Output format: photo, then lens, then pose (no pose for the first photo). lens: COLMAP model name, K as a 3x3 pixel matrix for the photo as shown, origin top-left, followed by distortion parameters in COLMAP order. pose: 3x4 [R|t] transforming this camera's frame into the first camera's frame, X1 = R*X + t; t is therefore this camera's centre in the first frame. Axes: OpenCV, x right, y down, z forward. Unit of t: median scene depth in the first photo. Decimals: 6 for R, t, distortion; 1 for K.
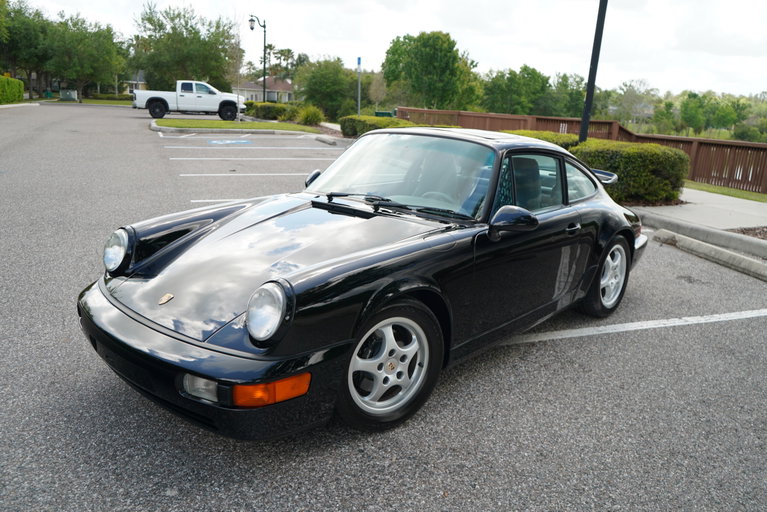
lens RADIAL K [[621.9, 0, 383.5], [0, 621.9, 256.0], [0, 0, 1]] dist [-0.005421, 0.006555]
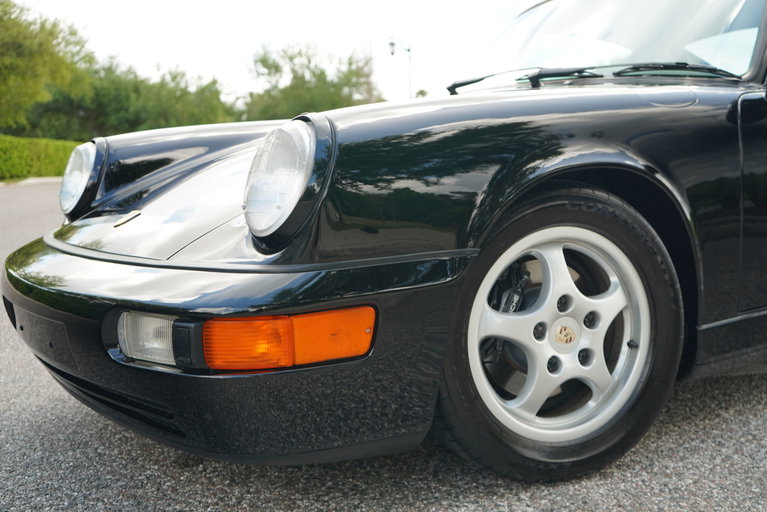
lens RADIAL K [[886.0, 0, 383.5], [0, 886.0, 256.0], [0, 0, 1]] dist [0.009518, -0.007224]
pose [[0.972946, -0.045599, -0.226487, 0.032149], [0.012584, 0.989333, -0.145126, 0.207215], [0.230689, 0.138349, 0.963142, 0.313759]]
